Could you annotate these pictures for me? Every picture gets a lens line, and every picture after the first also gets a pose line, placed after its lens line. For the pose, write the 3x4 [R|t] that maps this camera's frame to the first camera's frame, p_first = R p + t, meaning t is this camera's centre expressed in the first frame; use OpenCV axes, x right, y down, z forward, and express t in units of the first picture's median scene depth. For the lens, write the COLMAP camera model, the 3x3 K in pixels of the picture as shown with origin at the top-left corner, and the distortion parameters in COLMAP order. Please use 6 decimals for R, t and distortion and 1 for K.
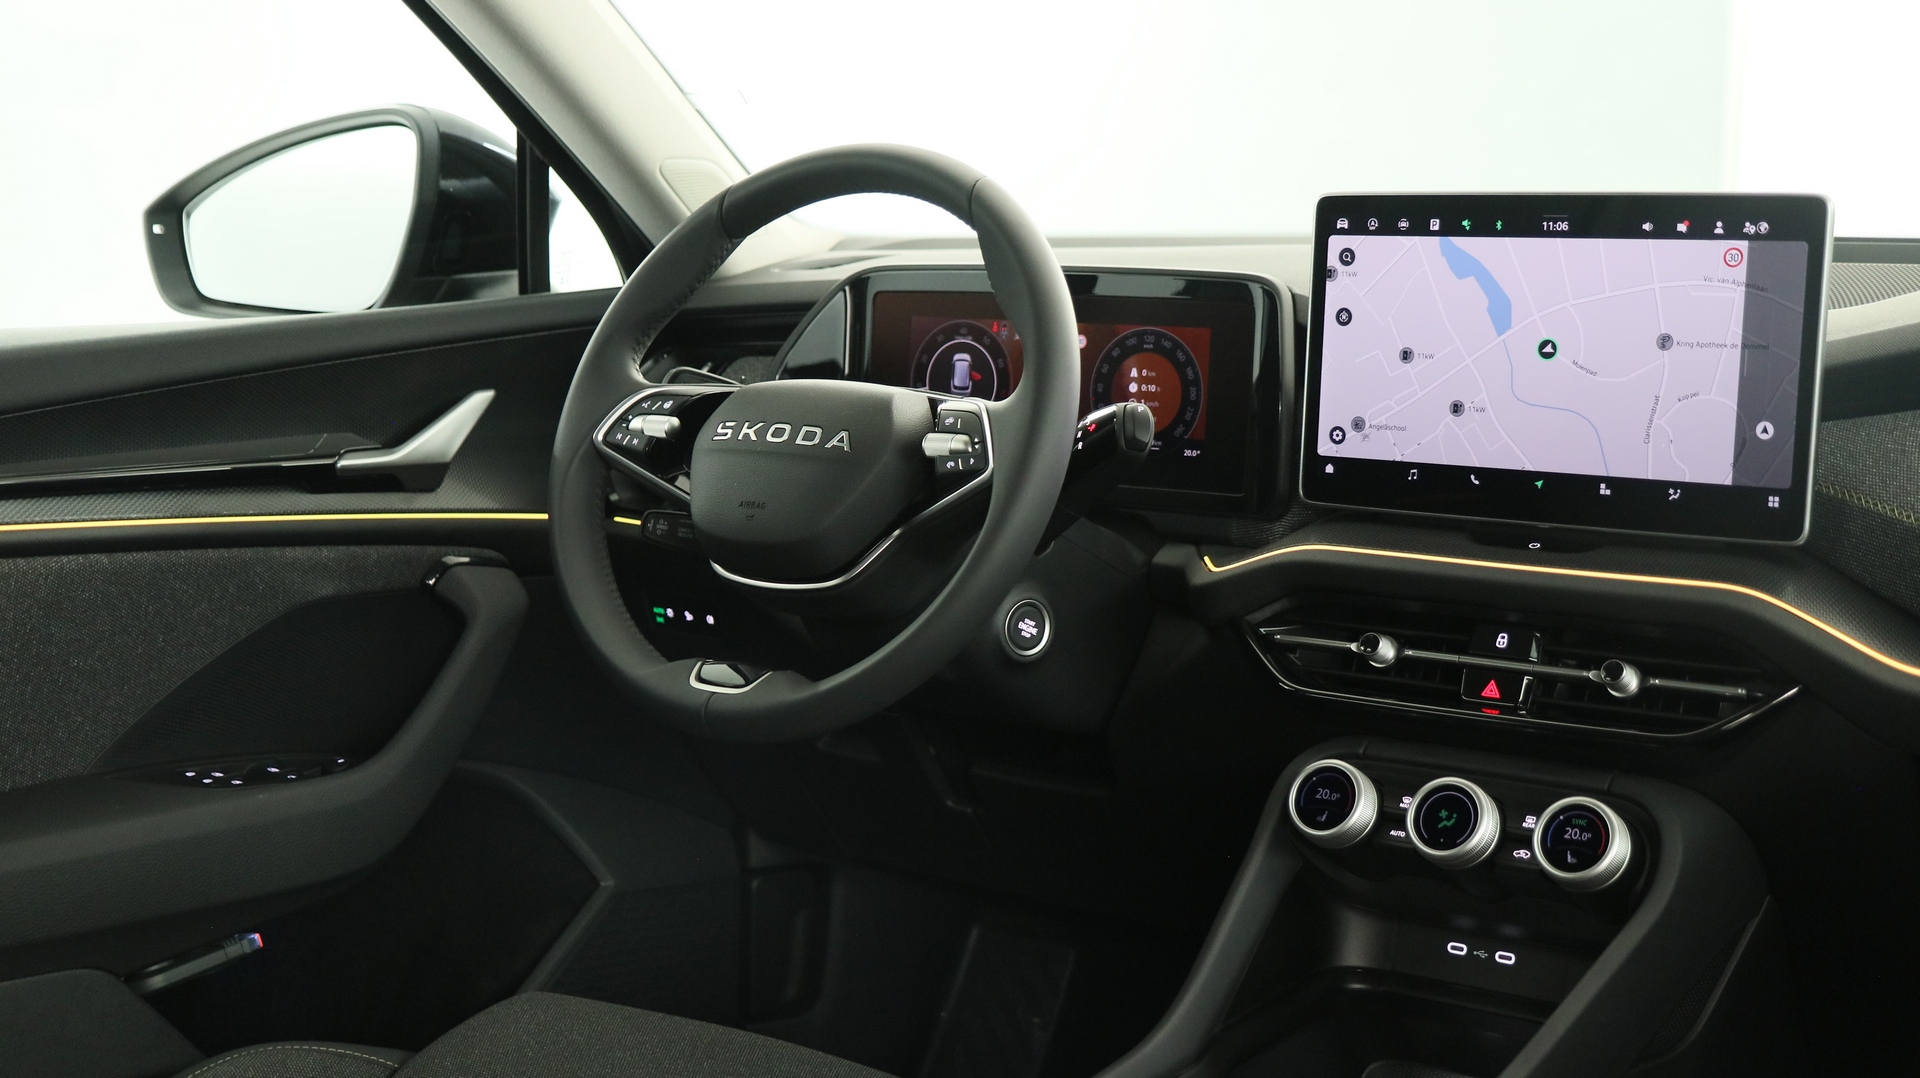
lens RADIAL K [[2544.2, 0, 954.5], [0, 2544.2, 542.0], [0, 0, 1]] dist [0.063532, 0.000000]
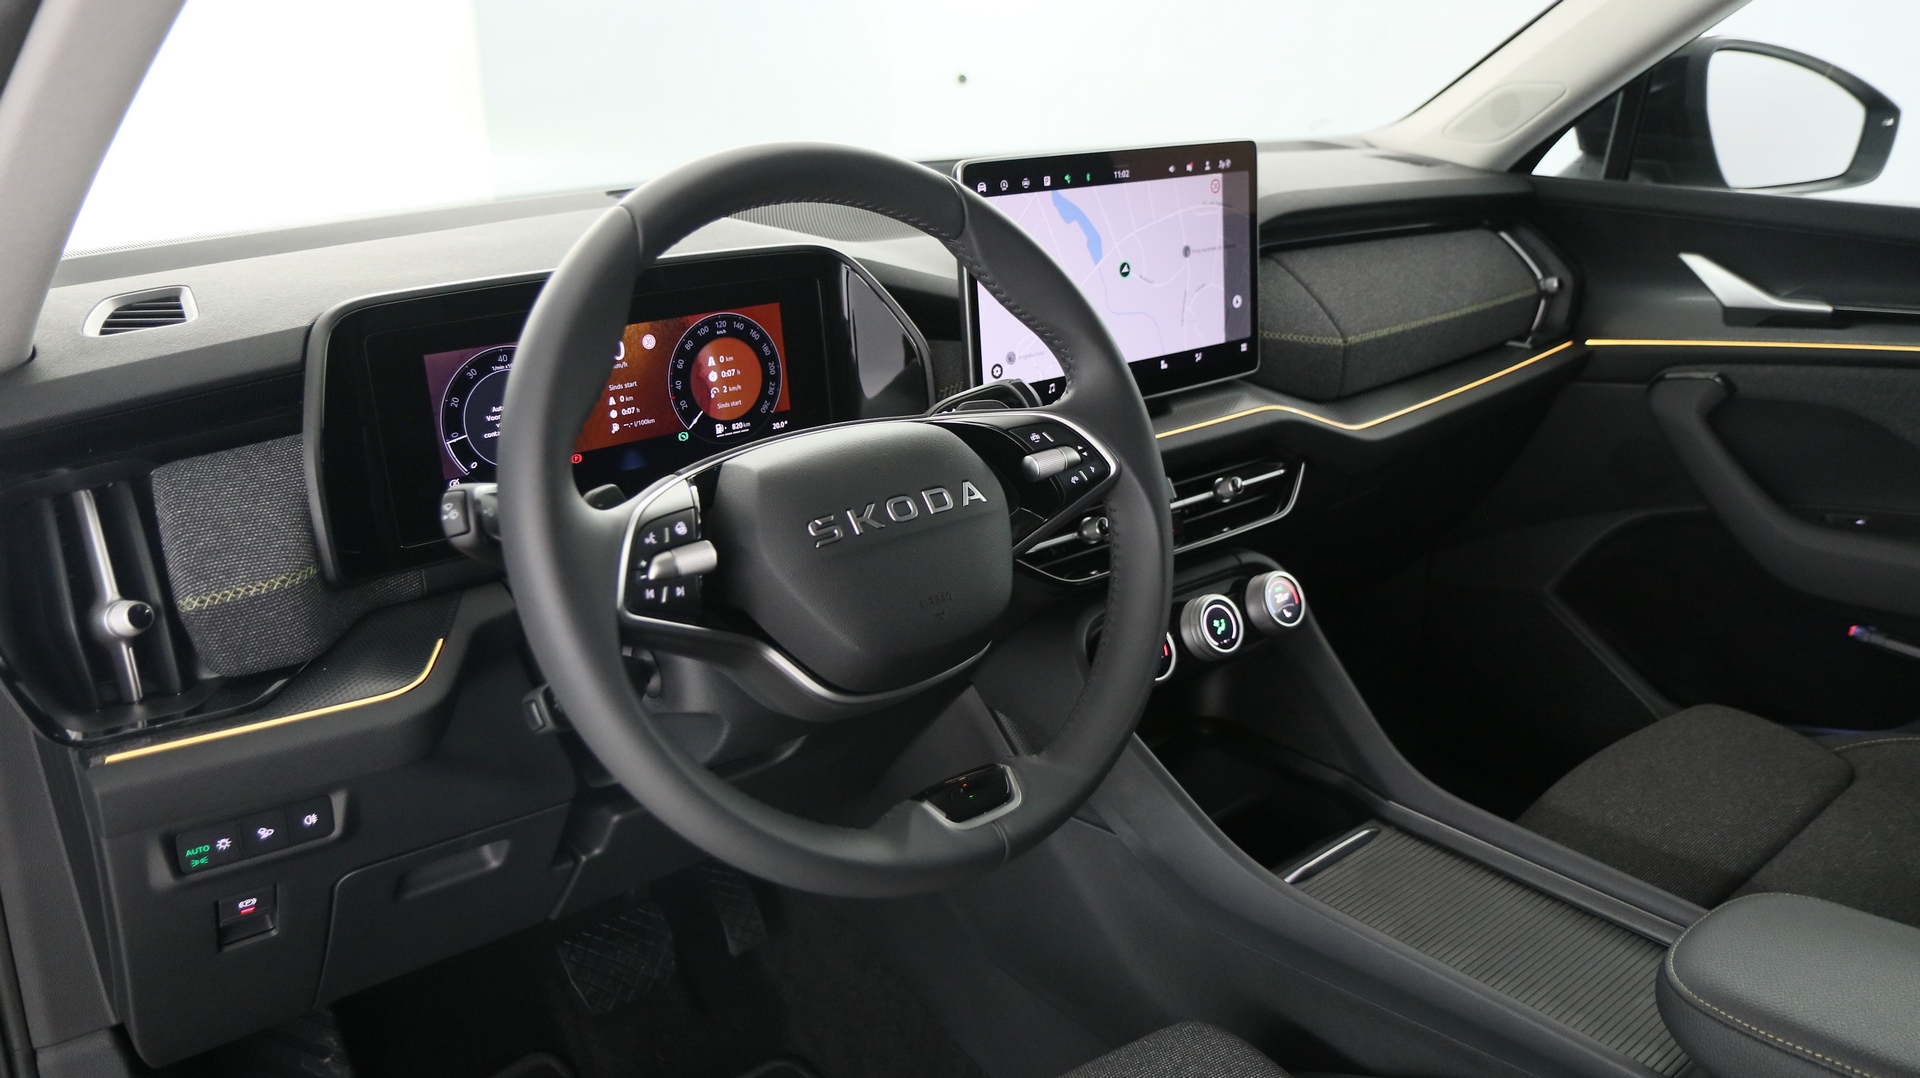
lens RADIAL K [[1475.6, 0, 969.3], [0, 1475.6, 546.4], [0, 0, 1]] dist [-0.008611, 0.000528]
pose [[0.229868, -0.320181, 0.919045, -0.507615], [0.156847, 0.944177, 0.289706, -0.166597], [-0.960500, 0.077556, 0.267256, 0.850903]]
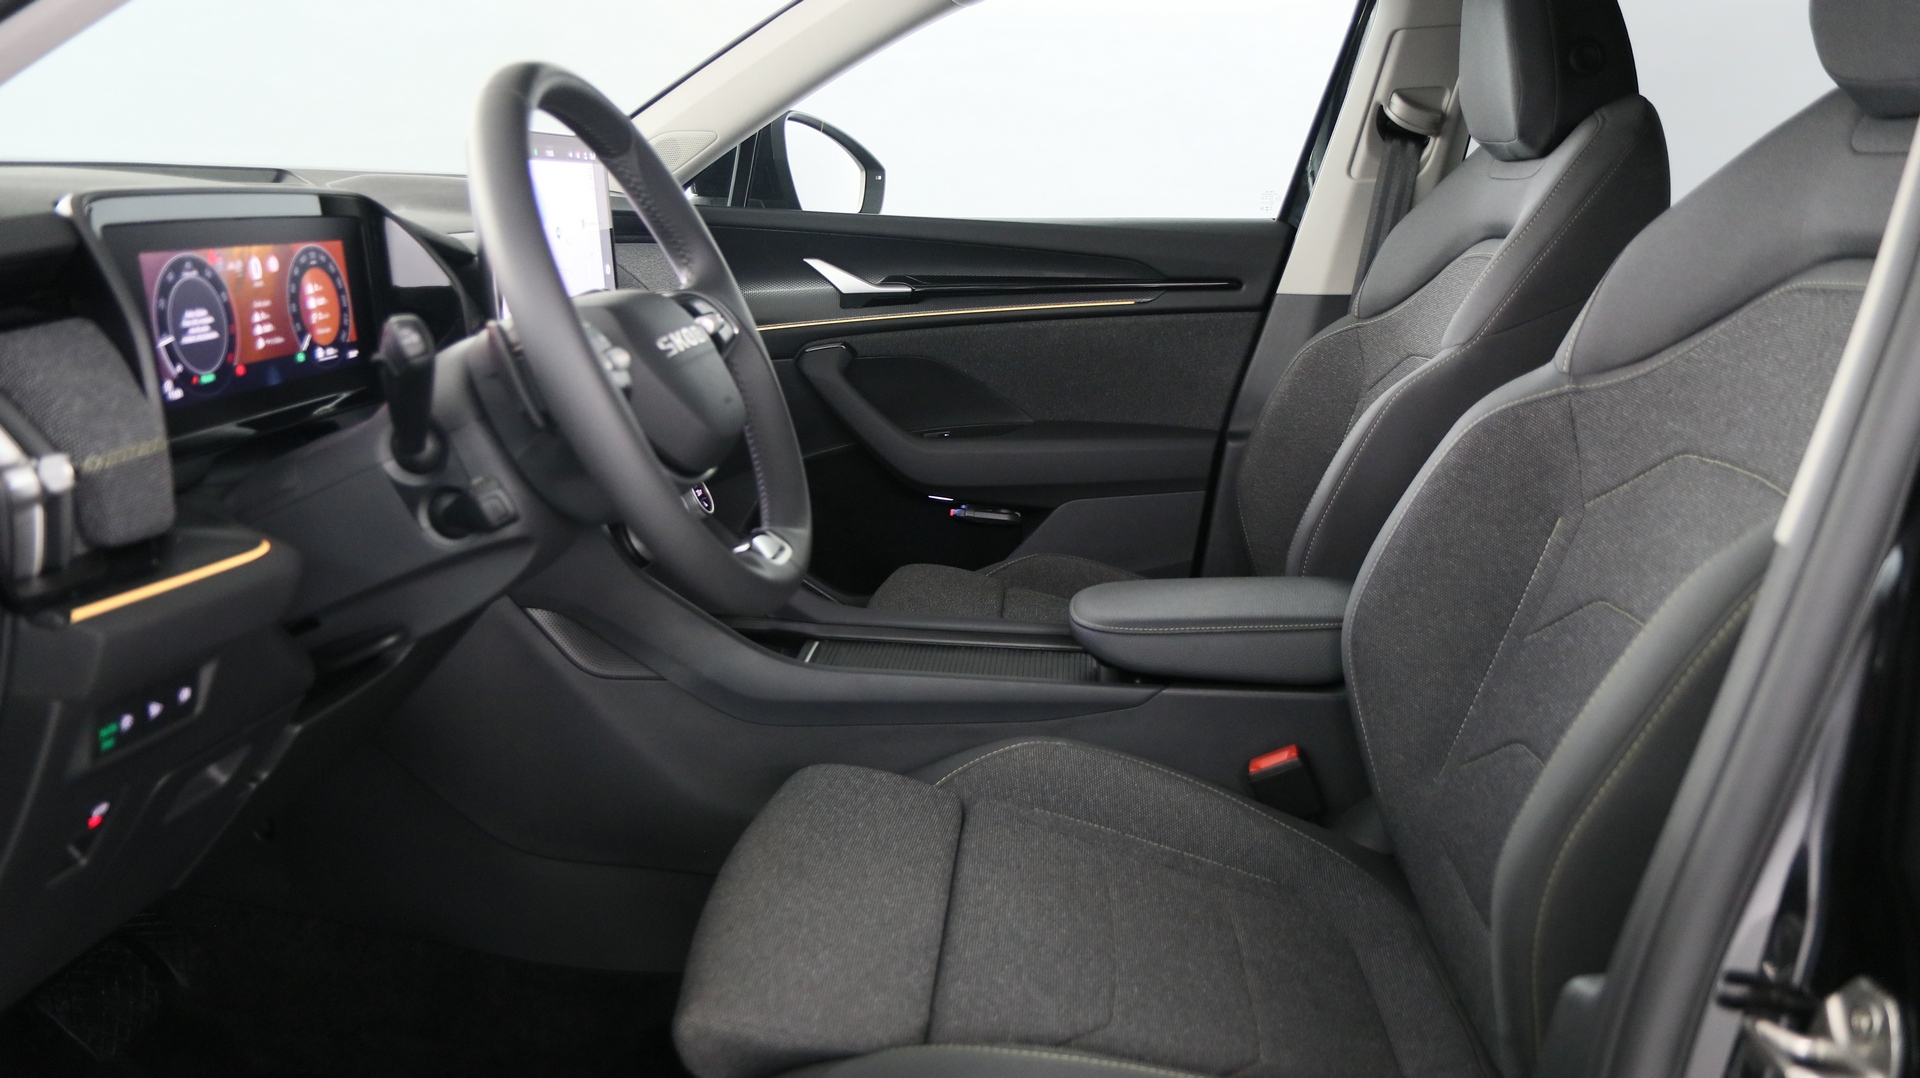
lens RADIAL K [[1455.0, 0, 959.5], [0, 1455.0, 529.4], [0, 0, 1]] dist [-0.010054, -0.001871]
pose [[-0.524584, -0.202409, 0.826947, -0.657223], [0.102495, 0.949247, 0.297363, -0.138087], [-0.845166, 0.240750, -0.477214, 1.216013]]
